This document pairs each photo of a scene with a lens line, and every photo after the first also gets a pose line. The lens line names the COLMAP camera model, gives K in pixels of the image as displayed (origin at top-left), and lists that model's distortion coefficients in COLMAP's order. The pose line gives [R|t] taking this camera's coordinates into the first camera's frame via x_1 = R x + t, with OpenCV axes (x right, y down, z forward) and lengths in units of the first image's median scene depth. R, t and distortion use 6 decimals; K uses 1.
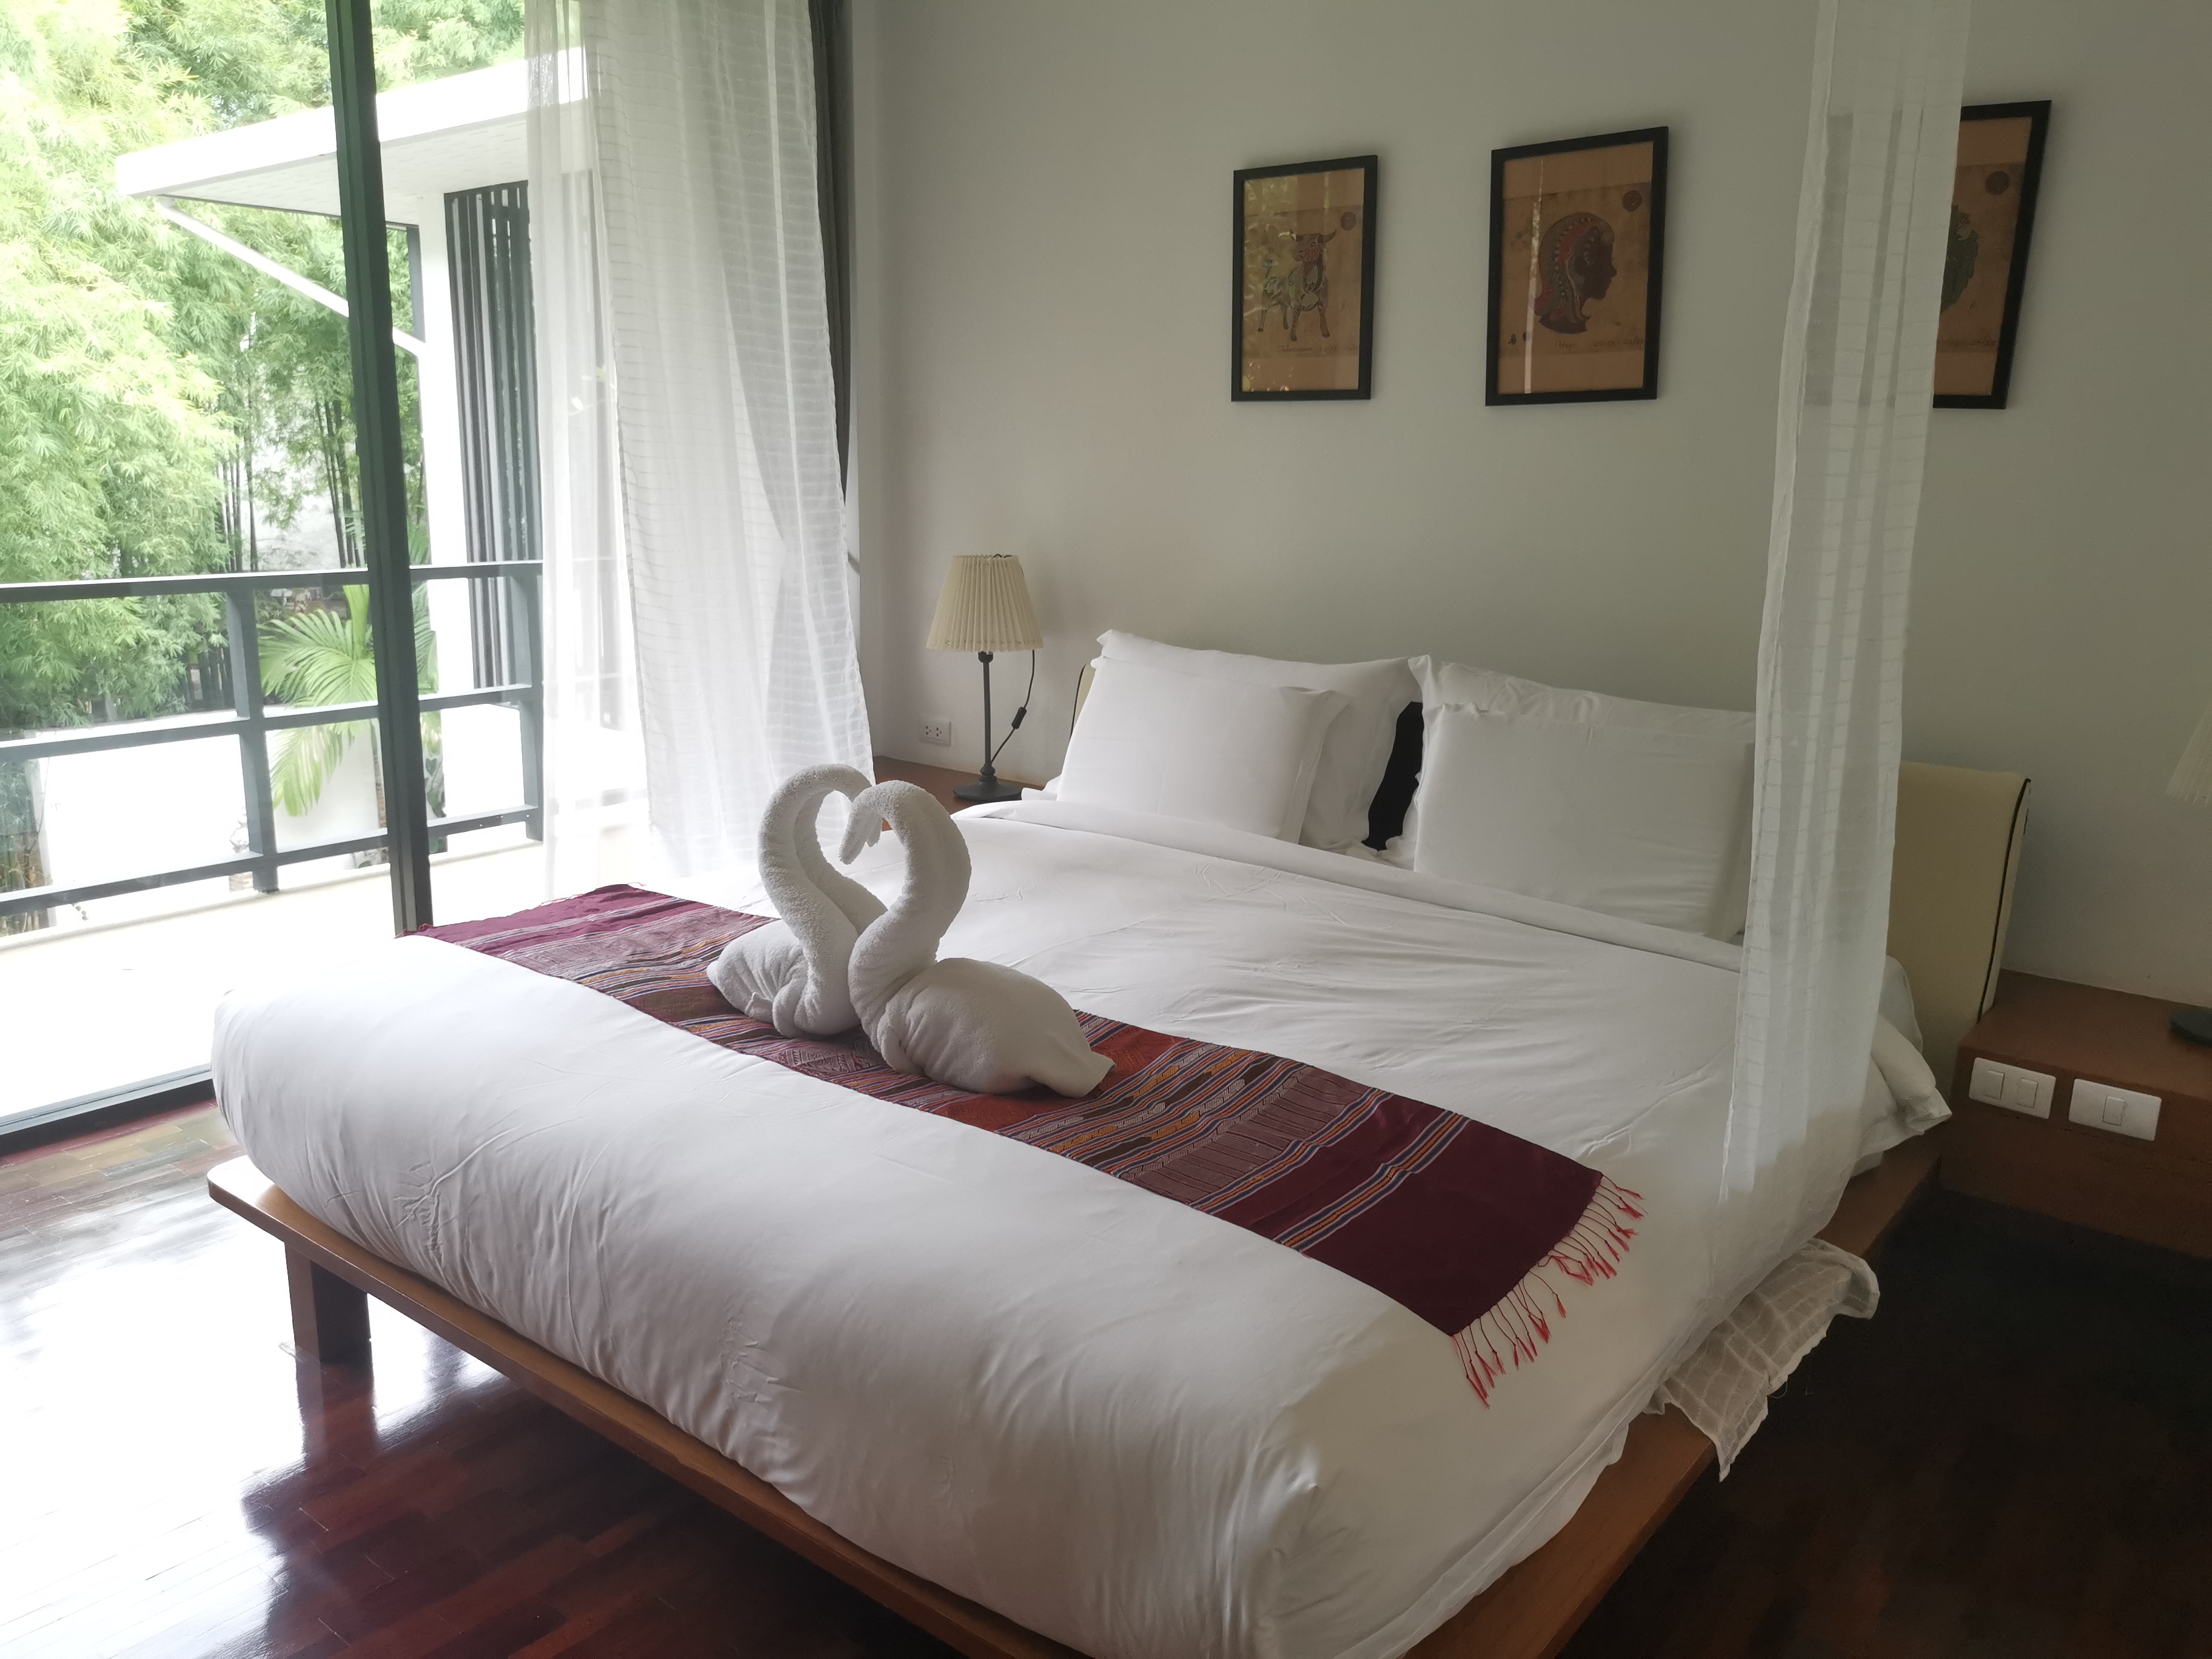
lens RADIAL K [[1703.3, 0, 1111.7], [0, 1703.3, 833.6], [0, 0, 1]] dist [0.026977, -0.010195]
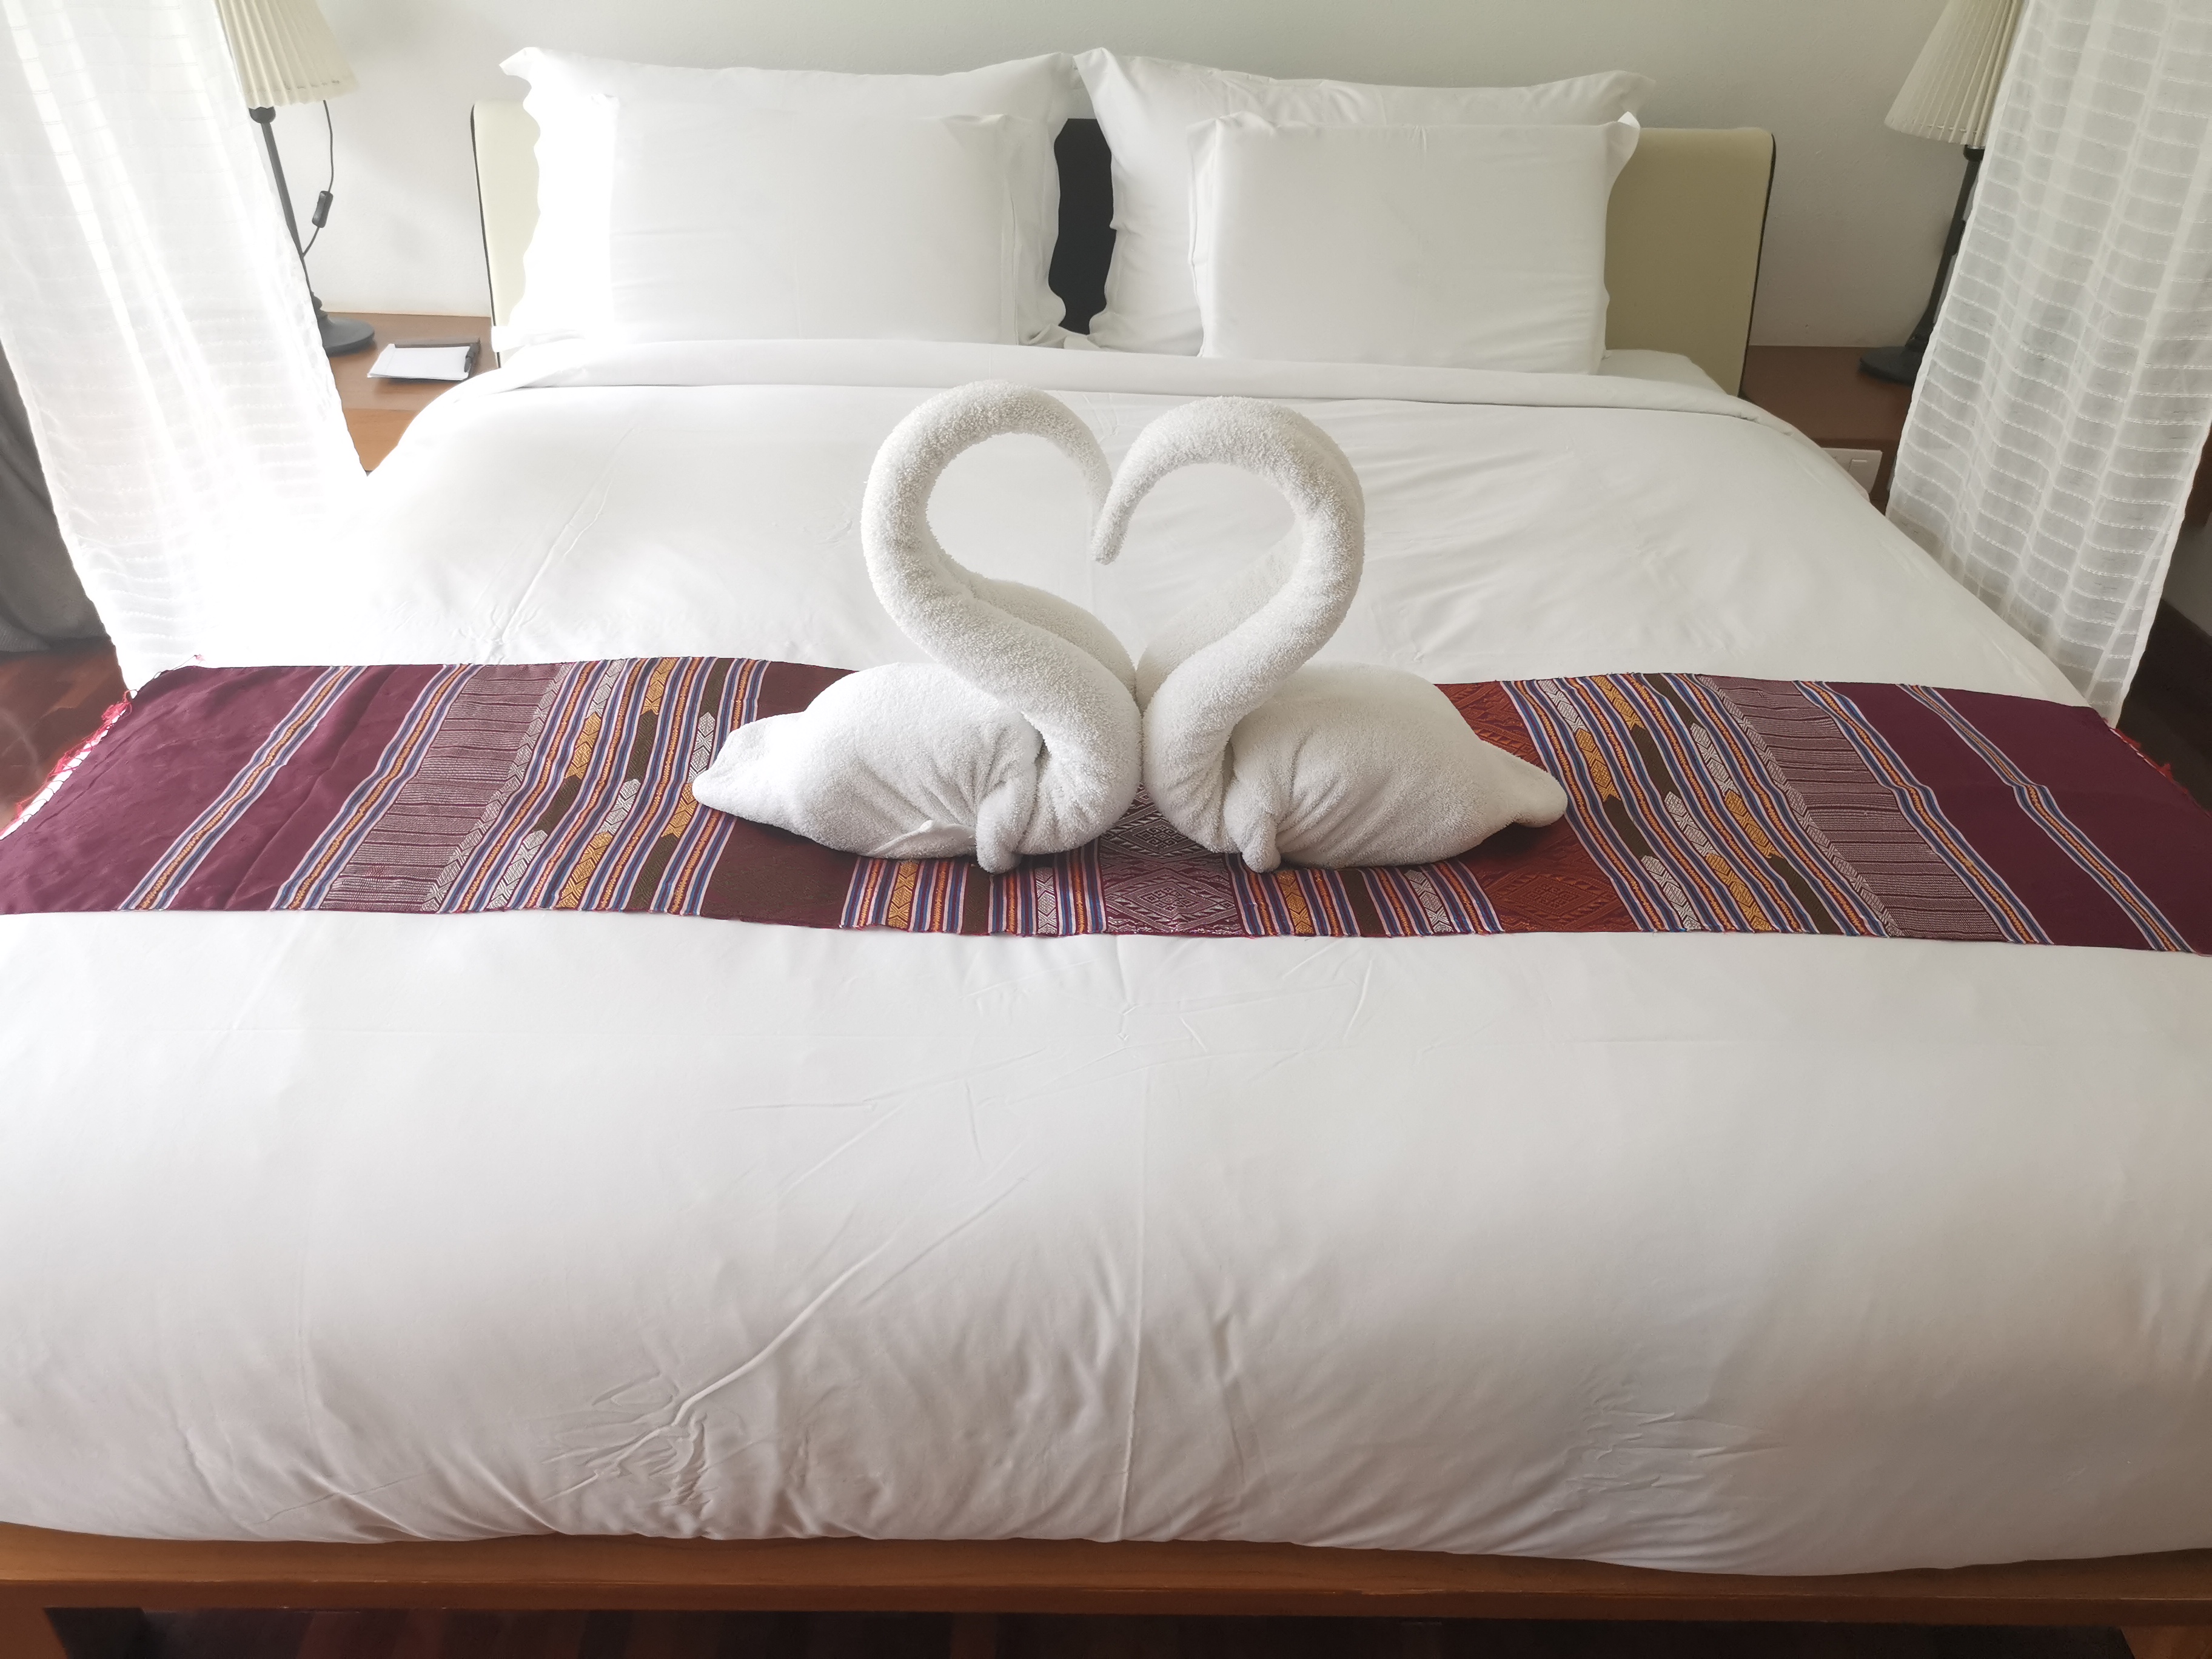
lens RADIAL K [[1703.3, 0, 1094.1], [0, 1703.3, 821.0], [0, 0, 1]] dist [0.026977, -0.010195]
pose [[0.783907, -0.332236, 0.524509, -0.496226], [0.138426, 0.917043, 0.373992, -0.119004], [-0.605251, -0.220569, 0.764867, 0.570945]]
